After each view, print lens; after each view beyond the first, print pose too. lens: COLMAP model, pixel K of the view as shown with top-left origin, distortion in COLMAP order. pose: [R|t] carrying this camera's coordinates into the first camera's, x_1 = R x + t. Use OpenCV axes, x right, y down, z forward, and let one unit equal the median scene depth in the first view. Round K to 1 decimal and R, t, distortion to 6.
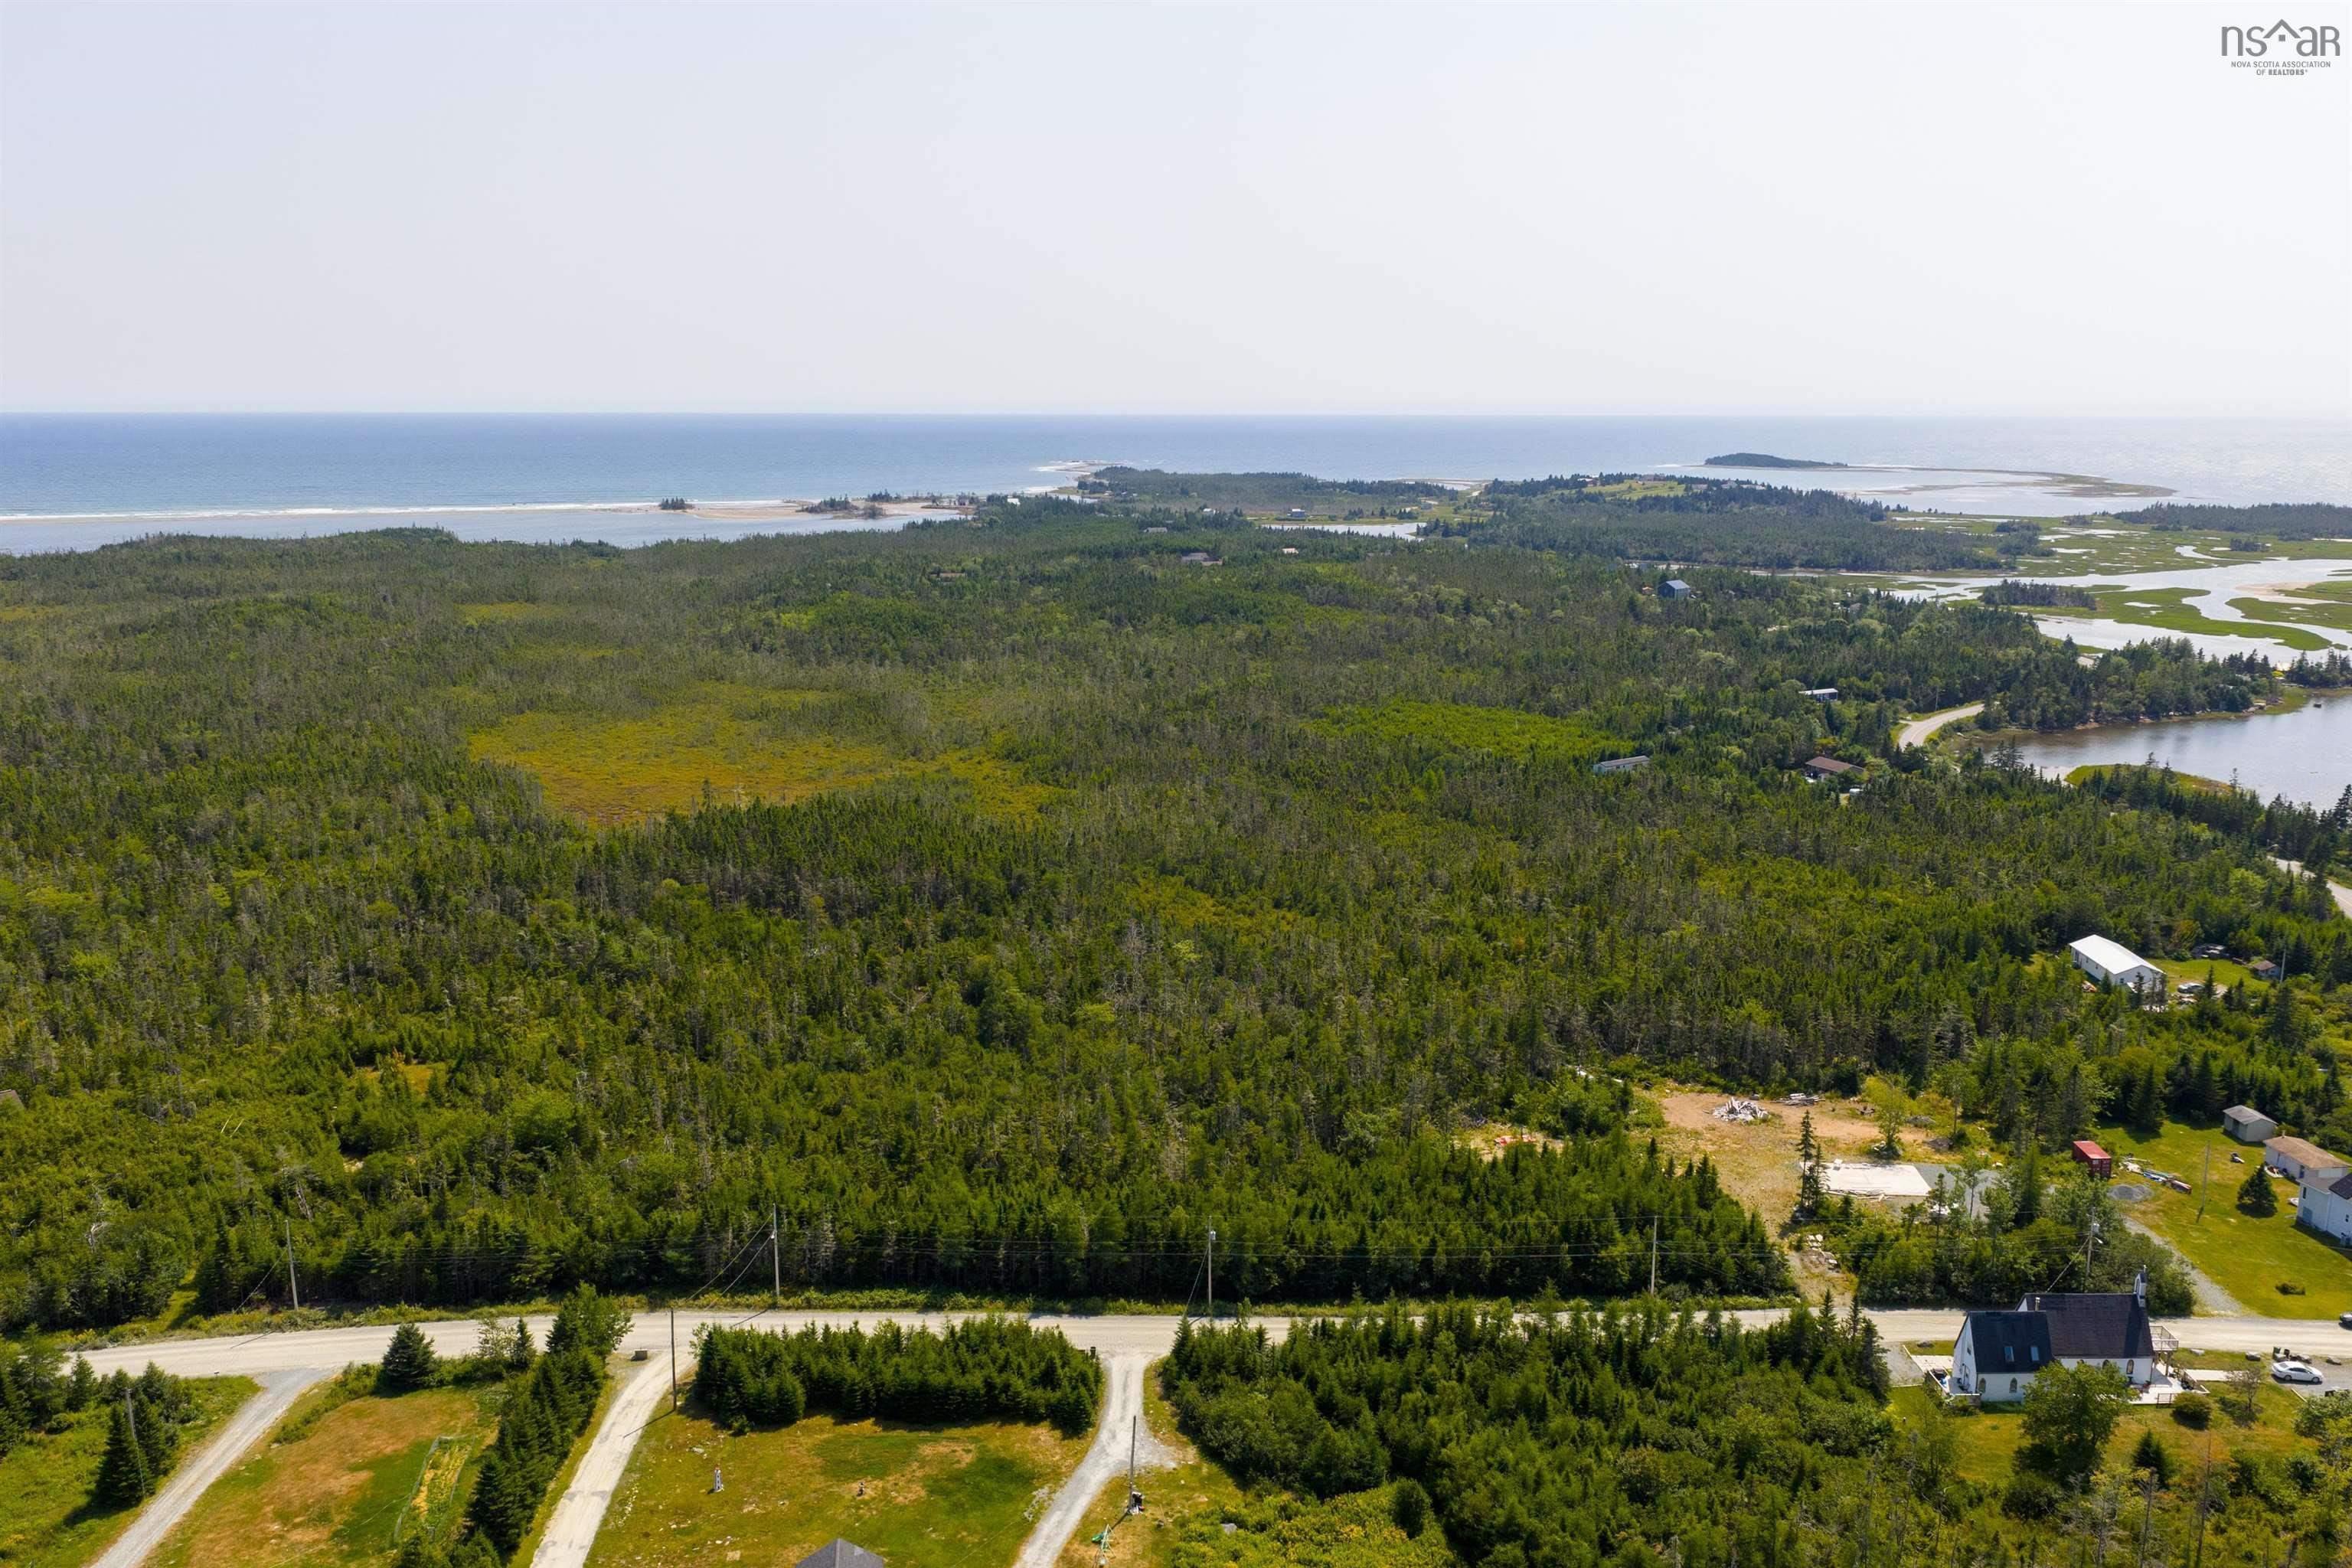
lens RADIAL K [[1941.4, 0, 1176.0], [0, 1941.4, 784.0], [0, 0, 1]] dist [0.022443, -0.039487]
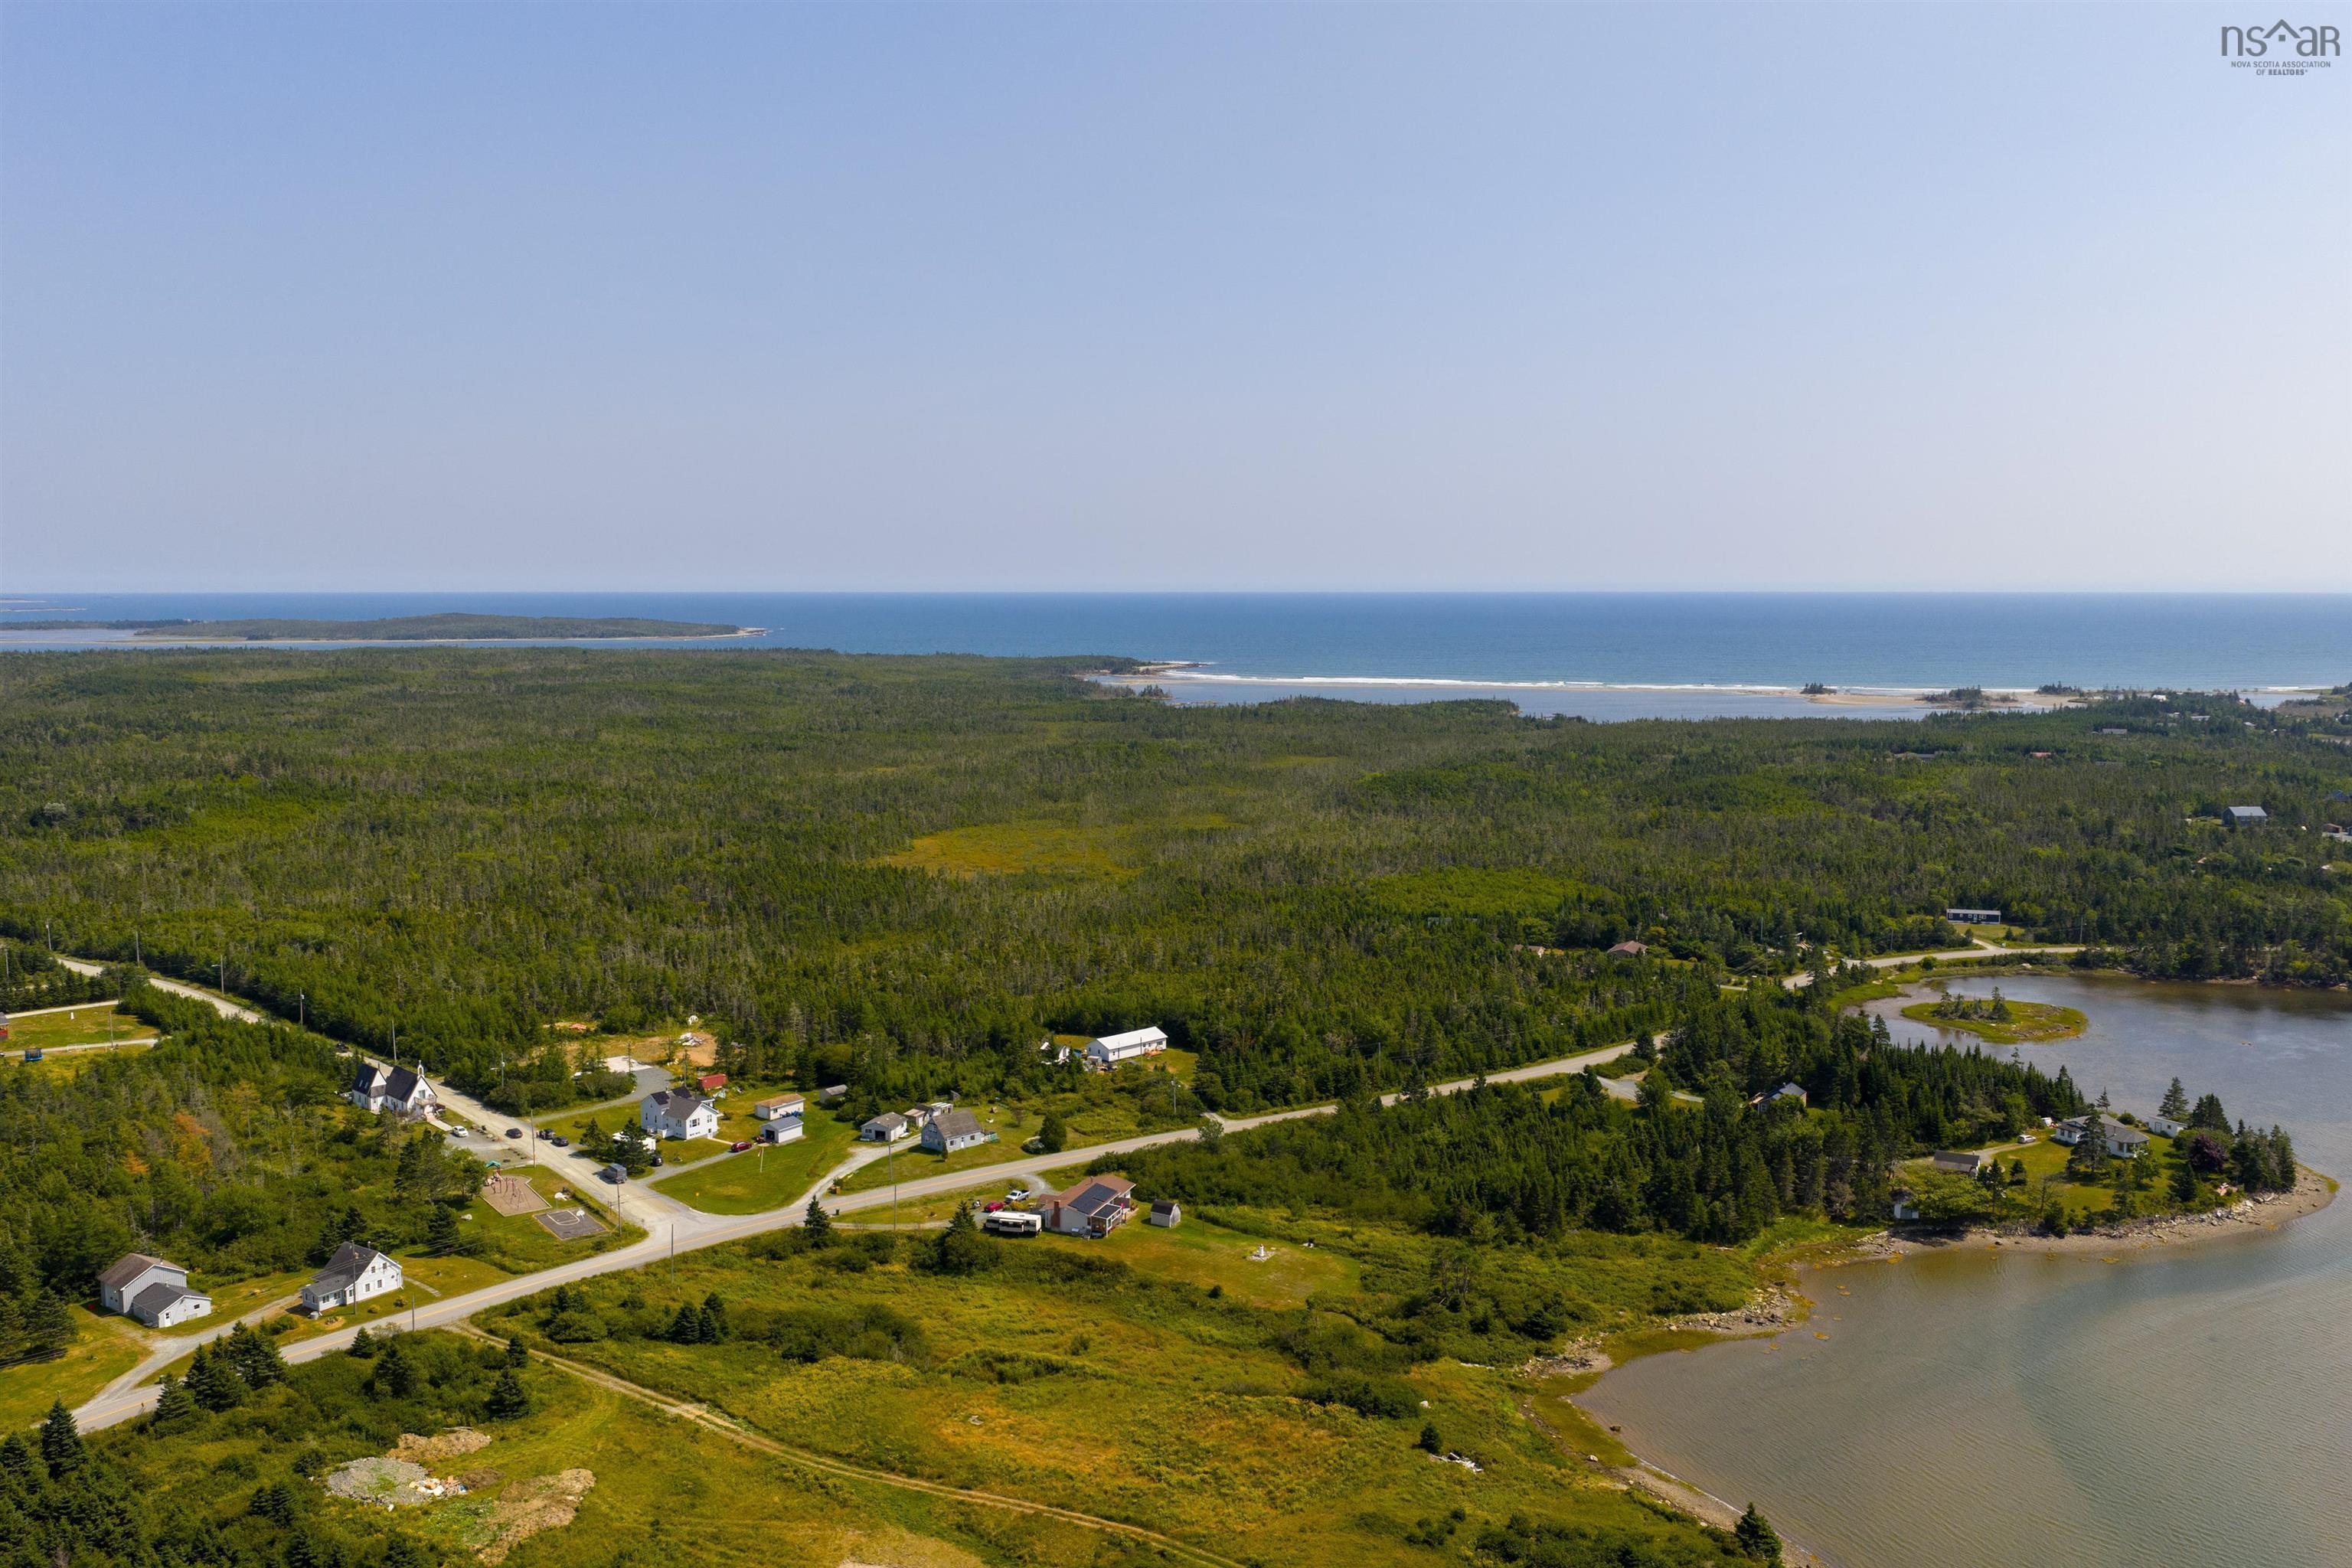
lens RADIAL K [[1941.4, 0, 1176.0], [0, 1941.4, 784.0], [0, 0, 1]] dist [0.022443, -0.039487]
pose [[0.710887, 0.071311, -0.699682, 2.272159], [-0.134010, 0.990354, -0.035220, -0.071598], [0.690421, 0.118802, 0.713586, 0.040992]]
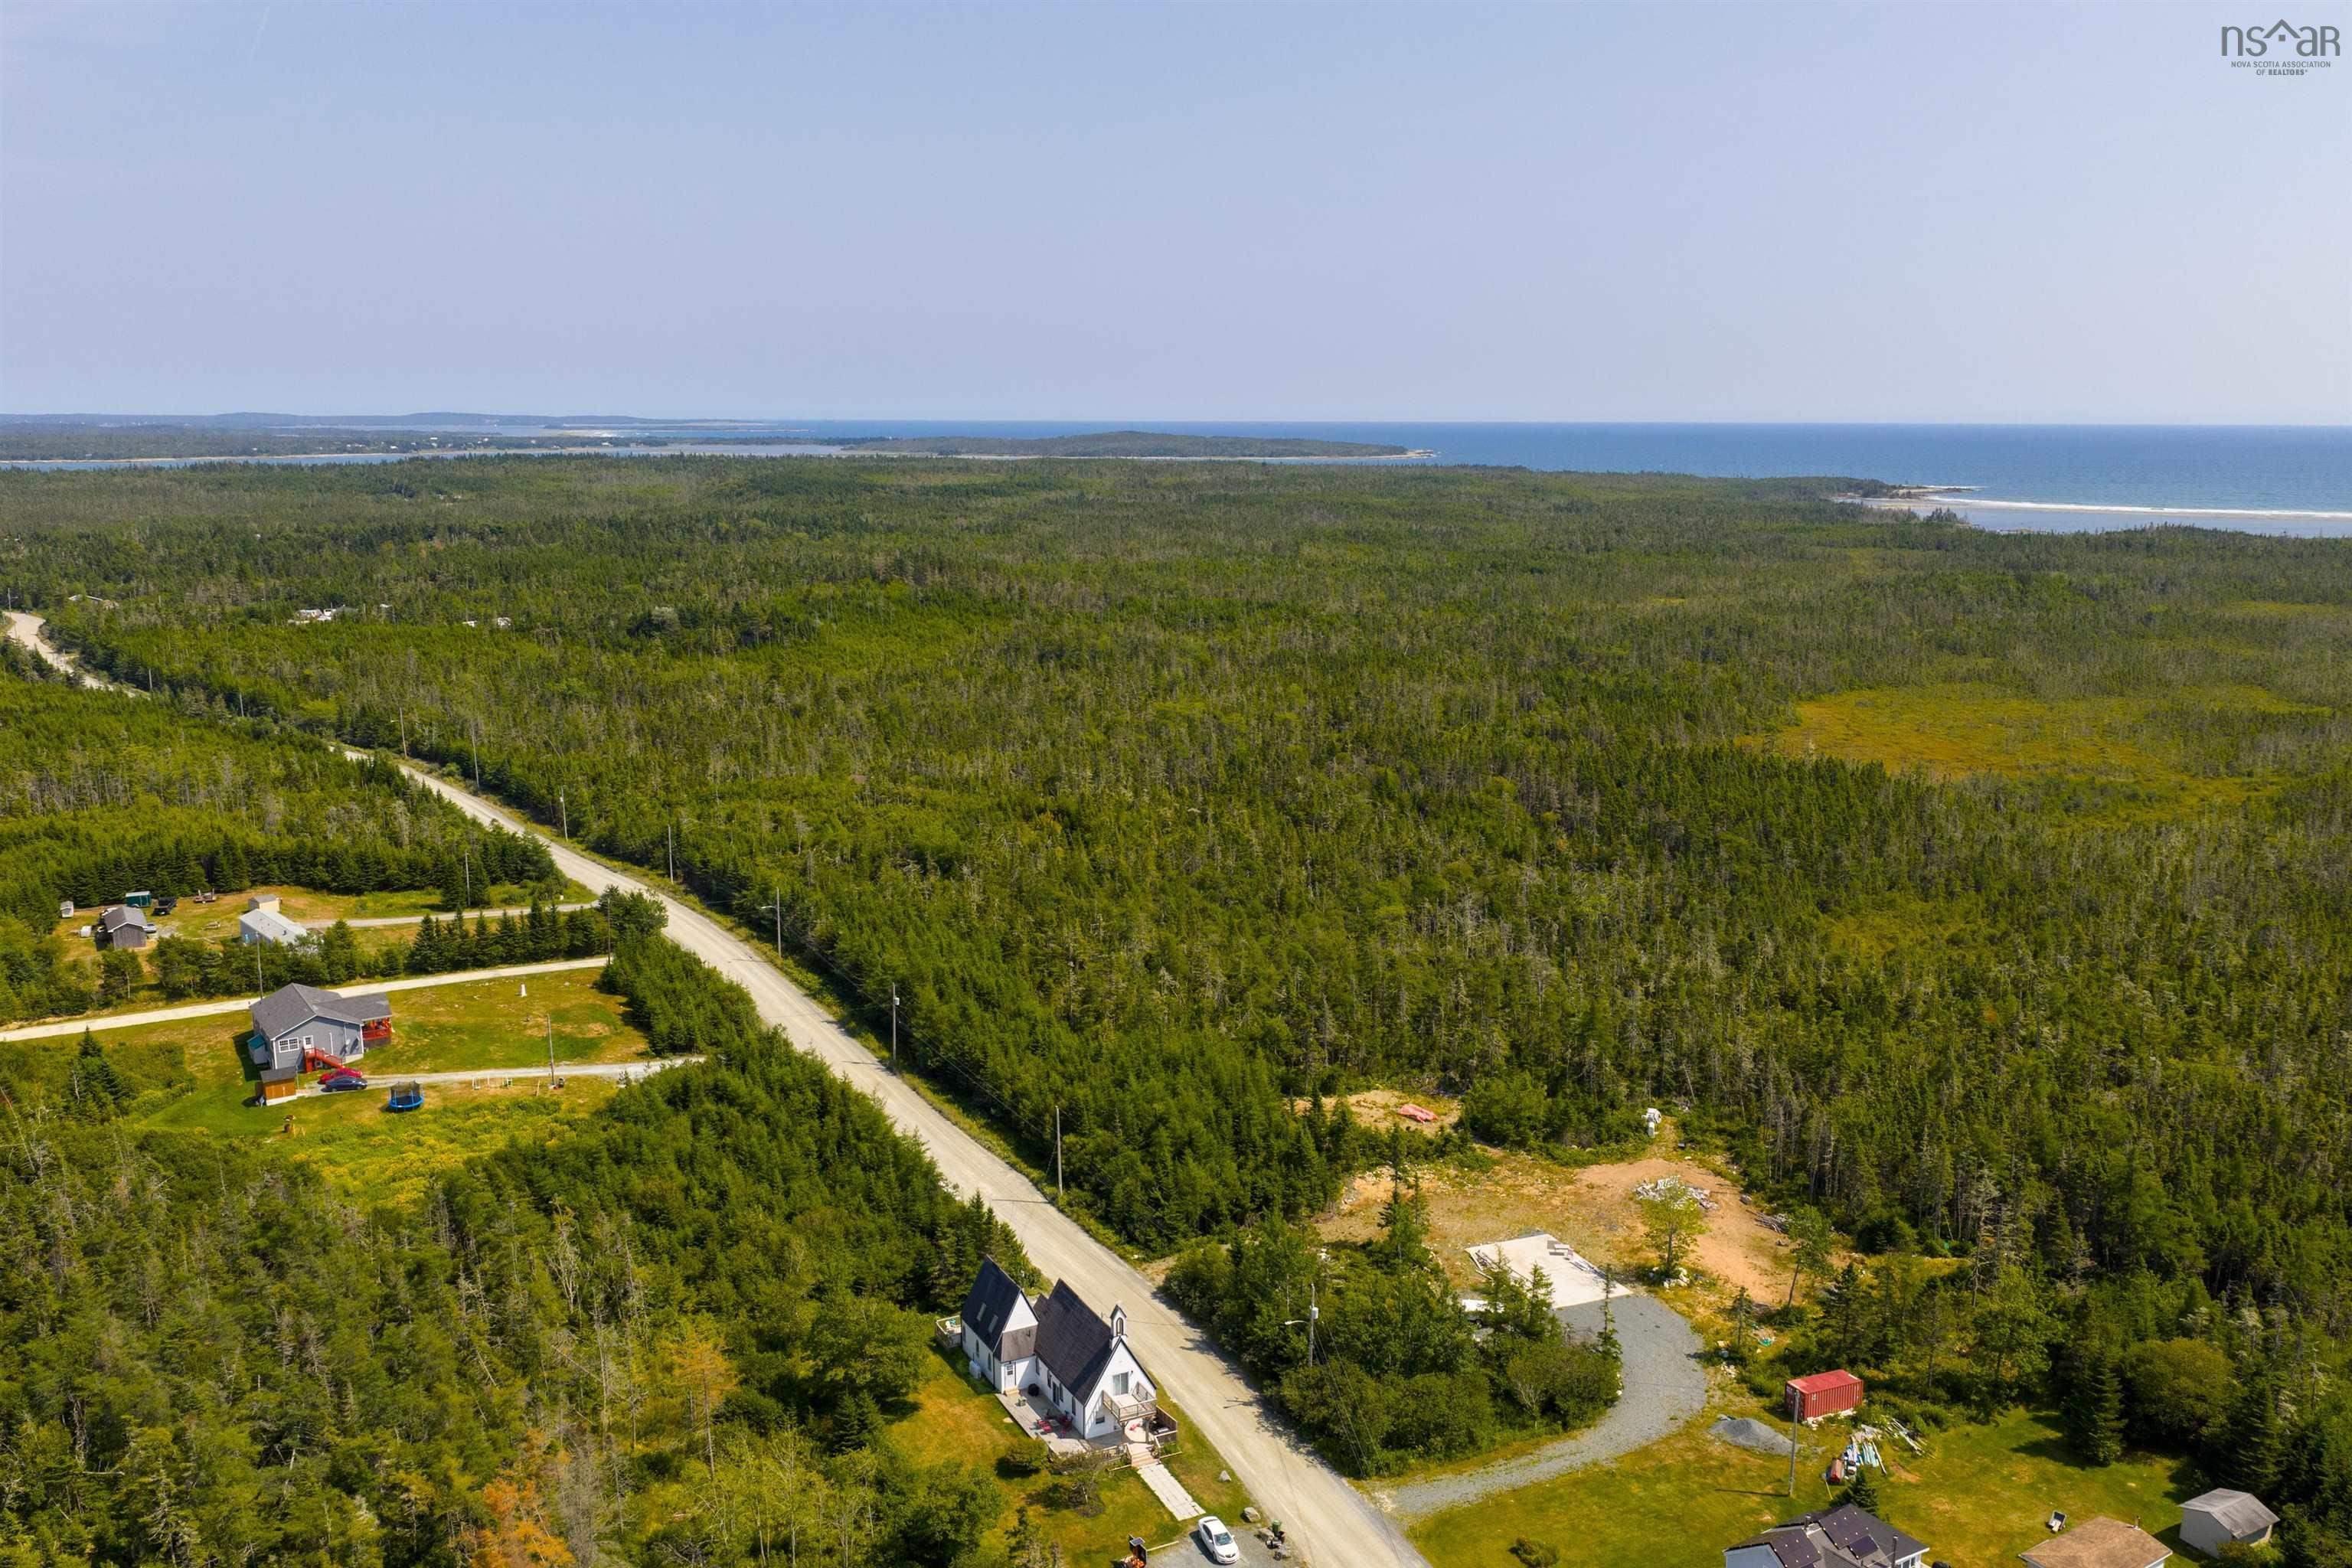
lens RADIAL K [[1941.4, 0, 1176.0], [0, 1941.4, 784.0], [0, 0, 1]] dist [0.022443, -0.039487]
pose [[0.446439, 0.168275, -0.878849, 1.074218], [-0.173793, 0.979762, 0.099313, -0.041905], [0.877775, 0.108401, 0.466649, 0.567536]]
